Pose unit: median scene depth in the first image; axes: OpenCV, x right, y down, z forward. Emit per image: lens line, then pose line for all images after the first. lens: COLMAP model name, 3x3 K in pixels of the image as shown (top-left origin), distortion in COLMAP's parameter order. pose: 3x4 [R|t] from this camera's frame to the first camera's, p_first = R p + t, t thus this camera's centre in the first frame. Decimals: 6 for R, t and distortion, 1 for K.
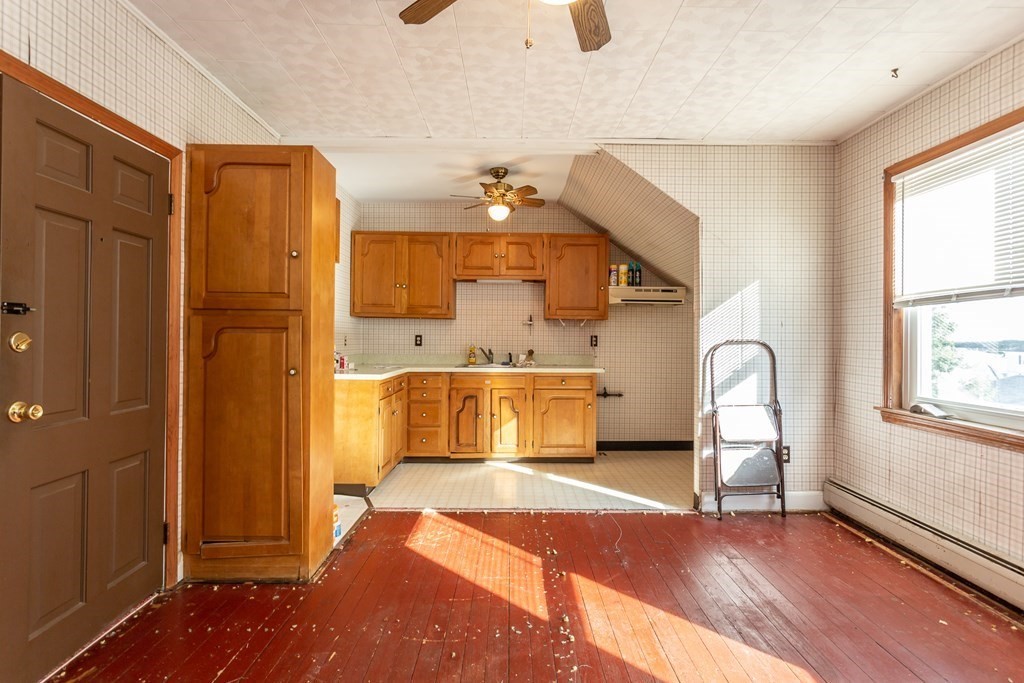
lens RADIAL K [[491.2, 0, 511.5], [0, 491.2, 336.4], [0, 0, 1]] dist [0.001968, 0.004787]
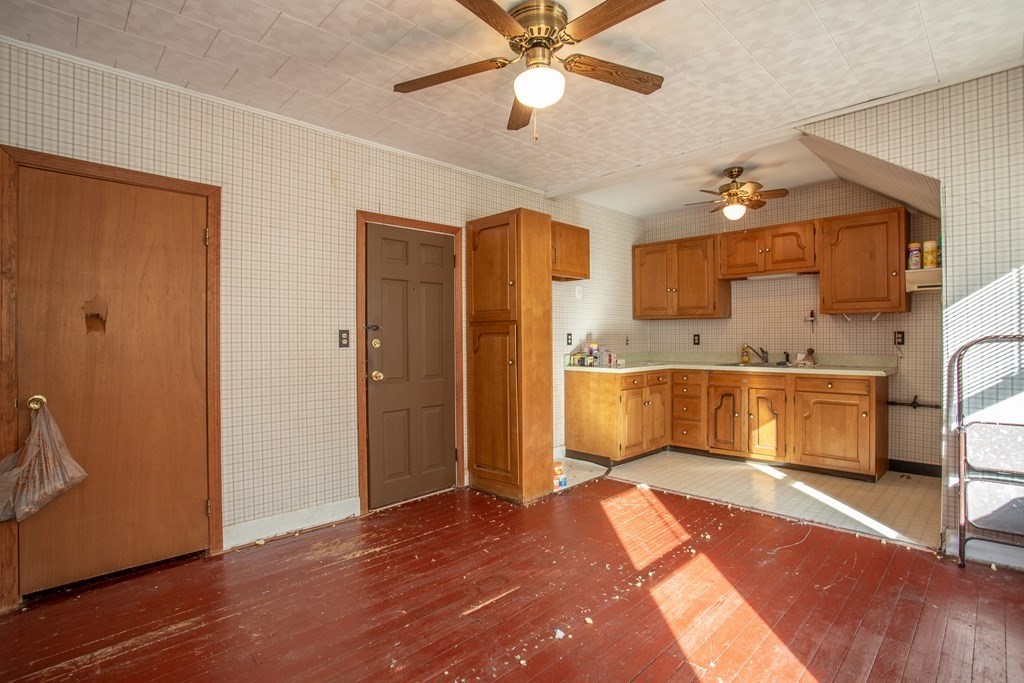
lens RADIAL K [[491.2, 0, 513.3], [0, 491.2, 340.8], [0, 0, 1]] dist [0.001968, 0.004787]
pose [[0.712640, -0.008206, -0.701482, 0.426324], [0.015659, 0.999869, 0.004212, 0.000325], [0.701355, -0.013986, 0.712675, -0.044365]]
